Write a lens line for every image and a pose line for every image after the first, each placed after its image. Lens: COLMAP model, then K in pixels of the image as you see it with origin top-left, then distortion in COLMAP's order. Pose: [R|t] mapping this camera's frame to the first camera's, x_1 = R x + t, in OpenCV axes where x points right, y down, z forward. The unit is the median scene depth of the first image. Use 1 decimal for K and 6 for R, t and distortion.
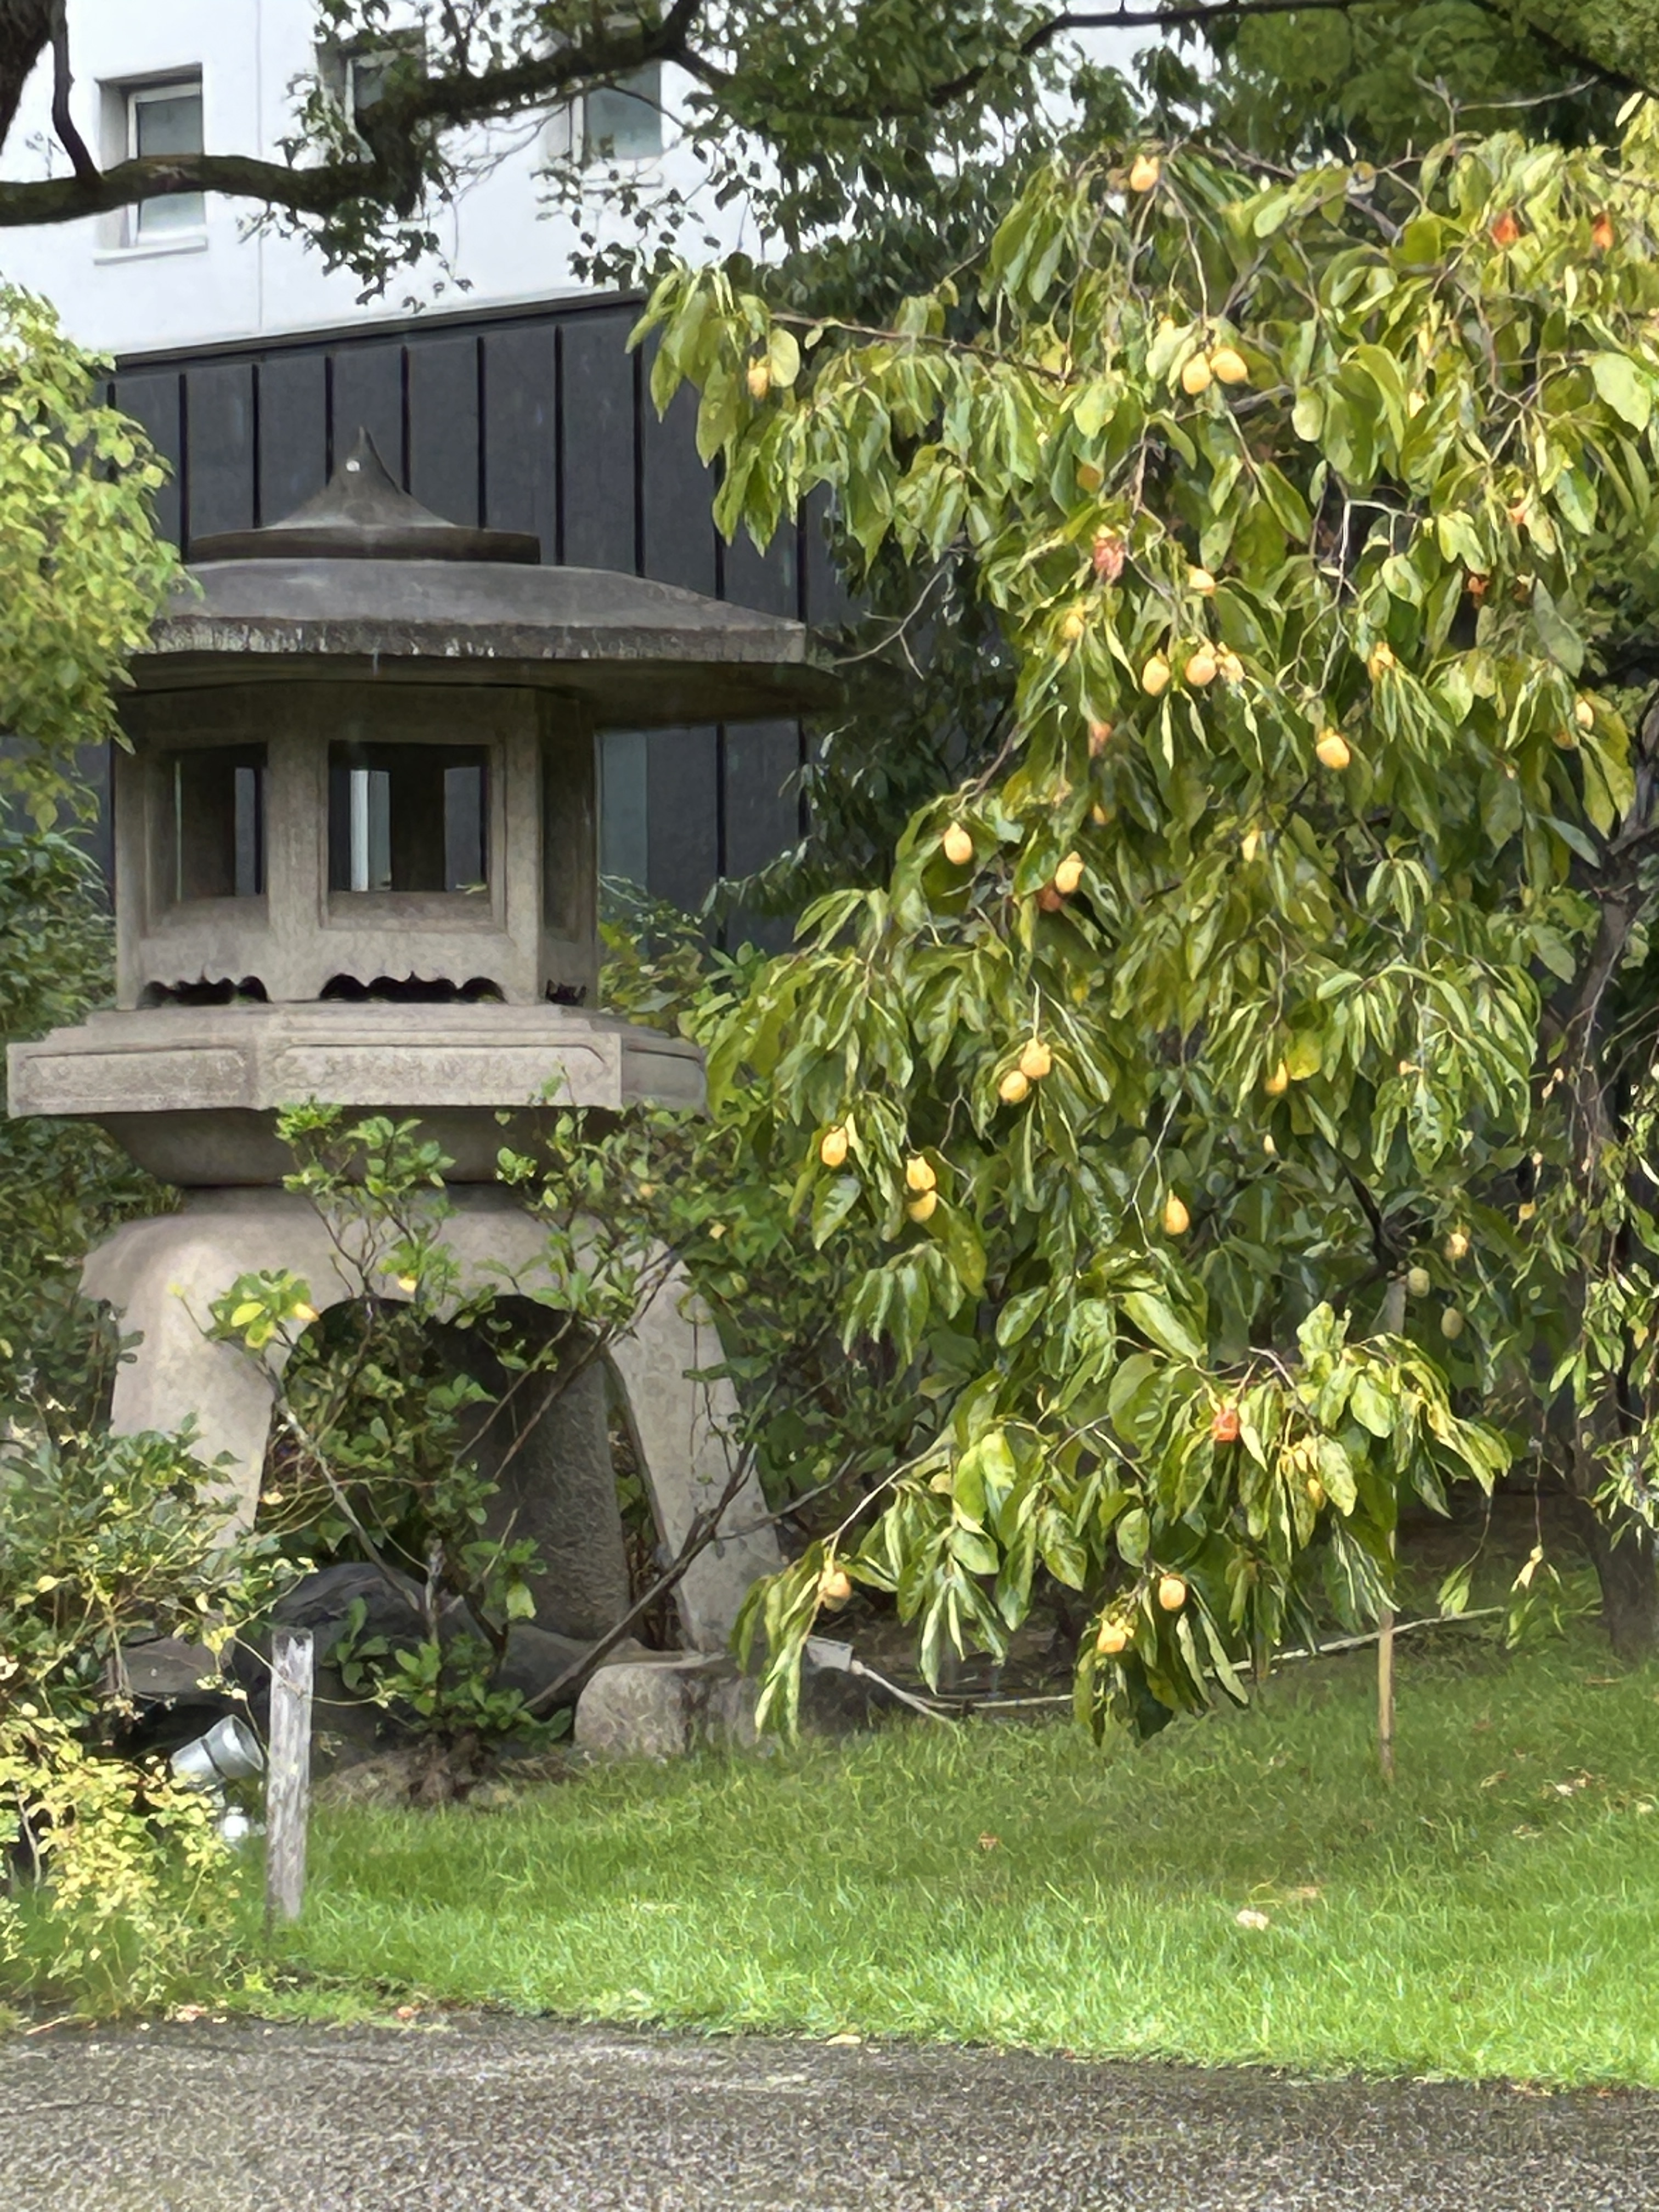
lens RADIAL K [[8573.9, 0, 829.5], [0, 8573.9, 1106.0], [0, 0, 1]] dist [-0.044378, 0.000000]
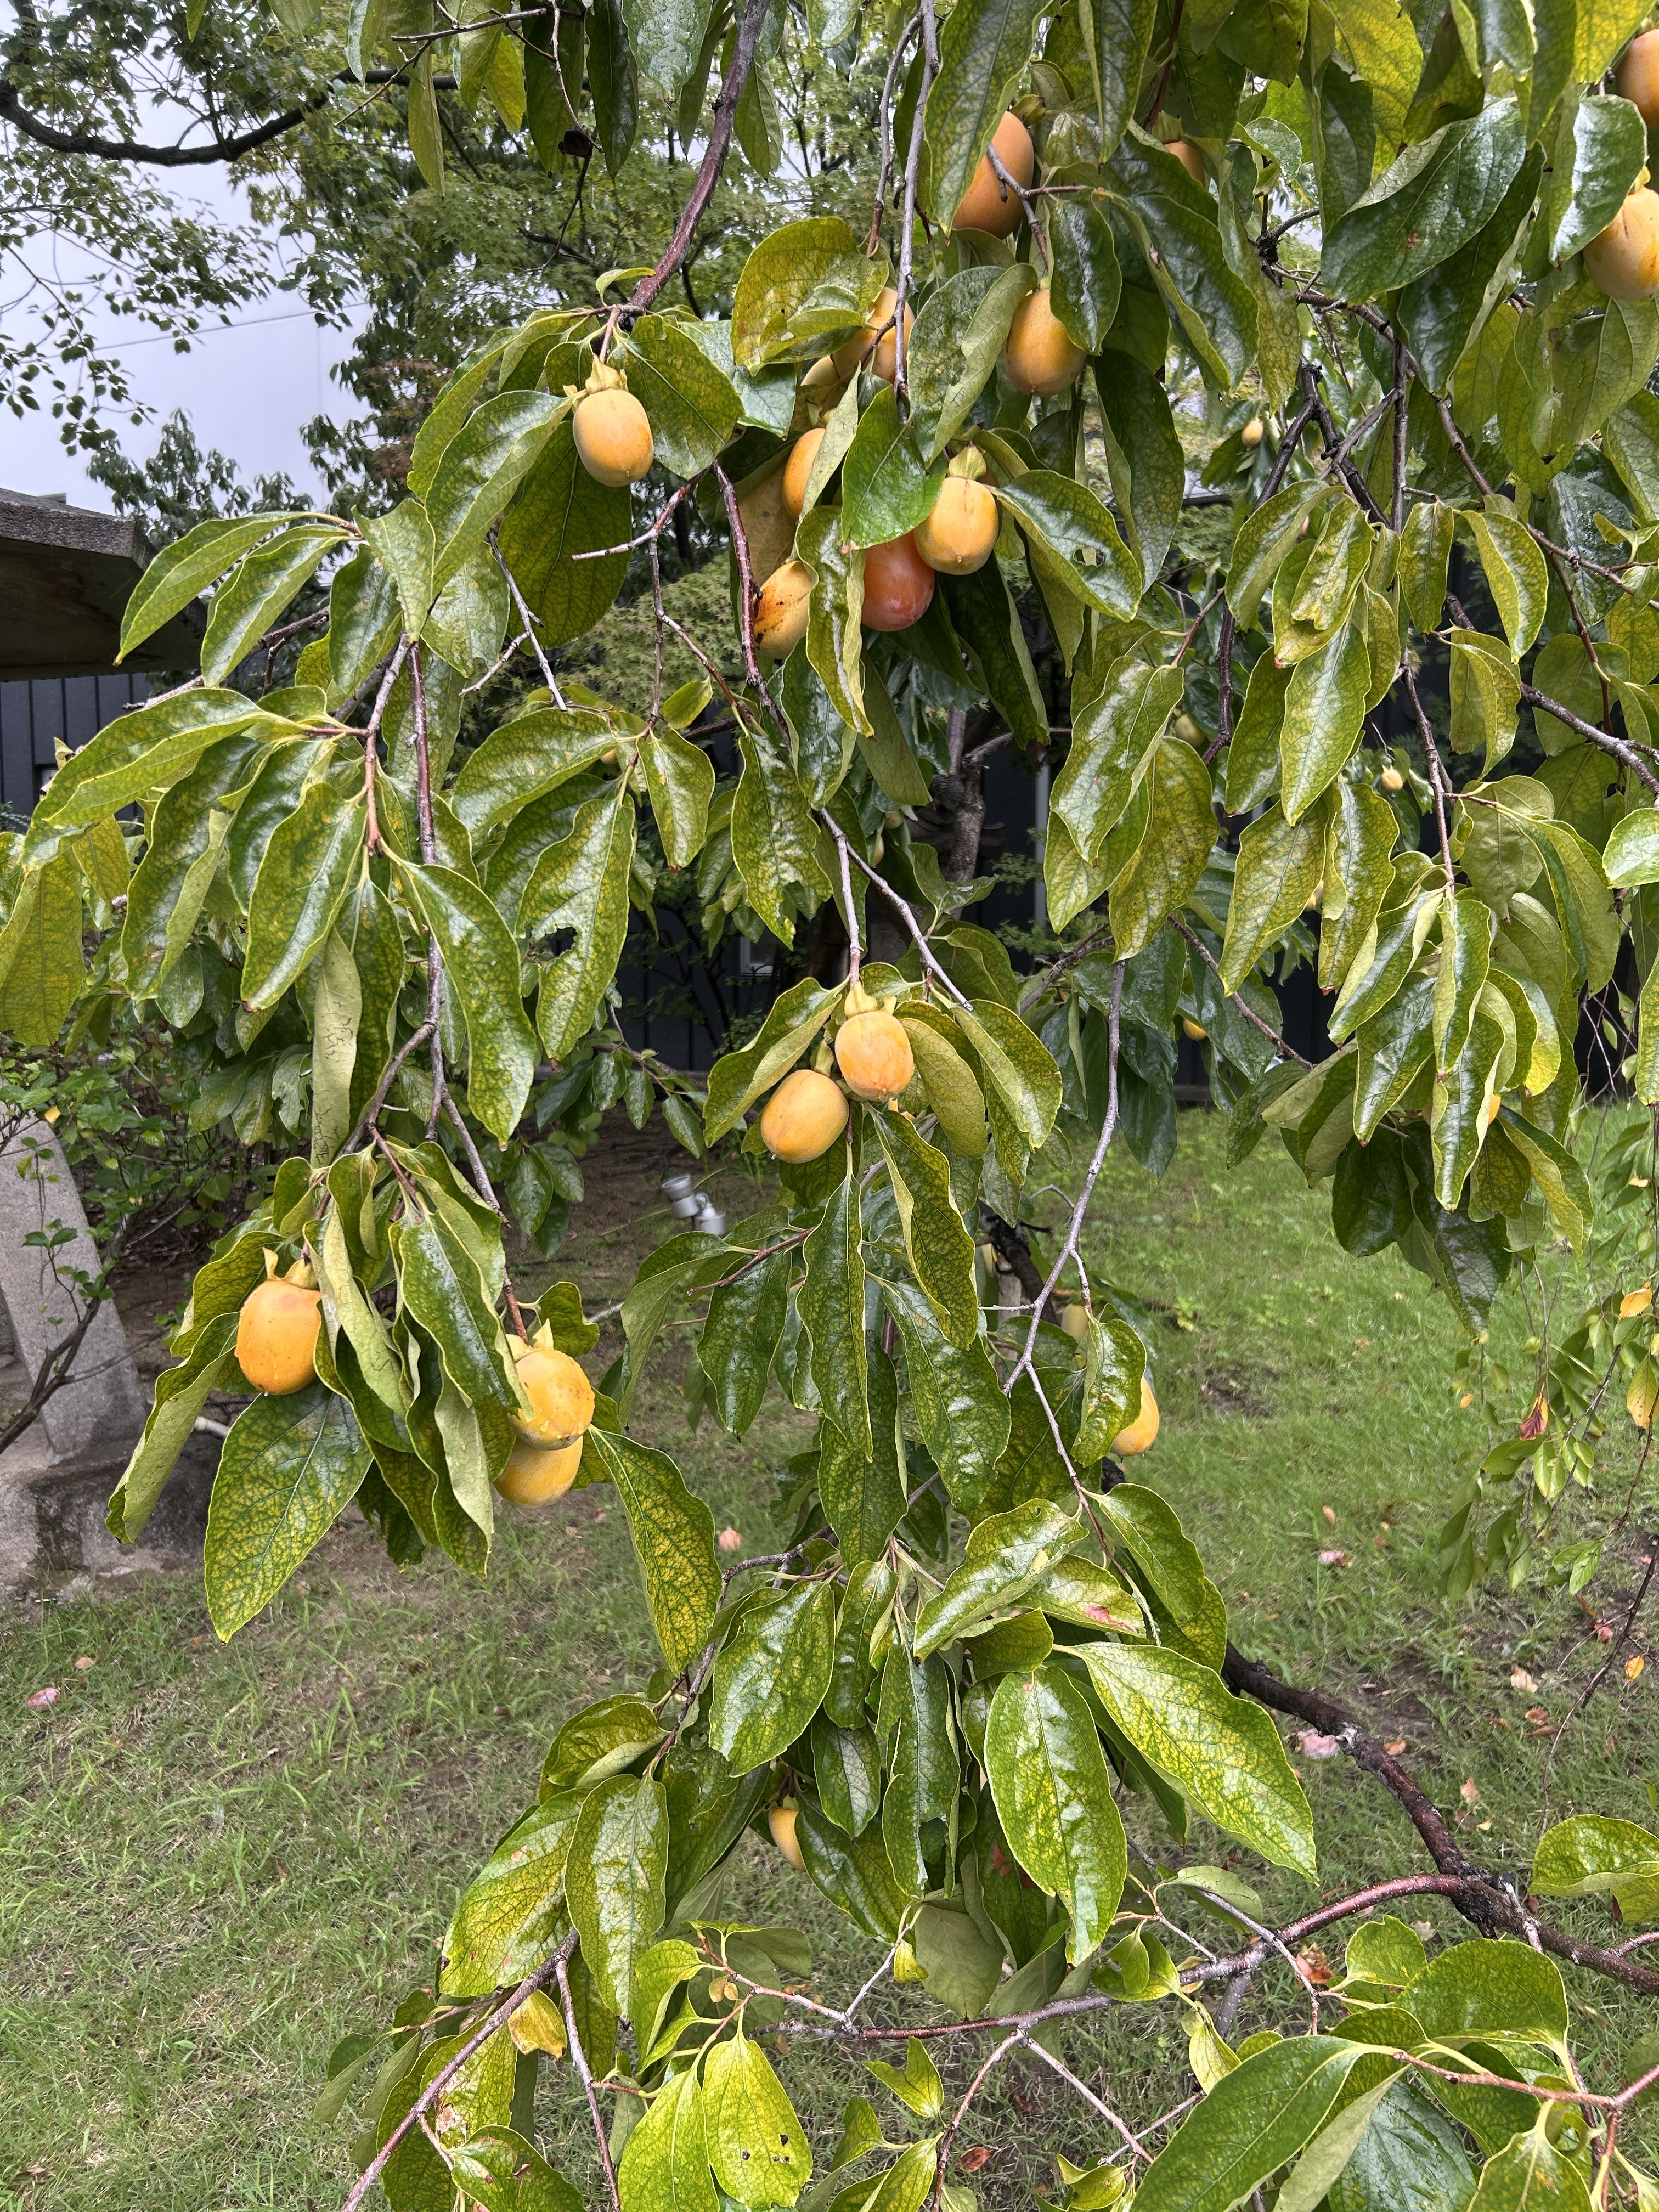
lens RADIAL K [[1653.9, 0, 838.3], [0, 1653.9, 1097.5], [0, 0, 1]] dist [-0.001791, 0.002886]
pose [[0.921914, -0.021588, 0.386793, -0.003639], [-0.018892, 0.994753, 0.100549, -0.009738], [-0.386934, -0.100005, 0.916668, 0.936503]]
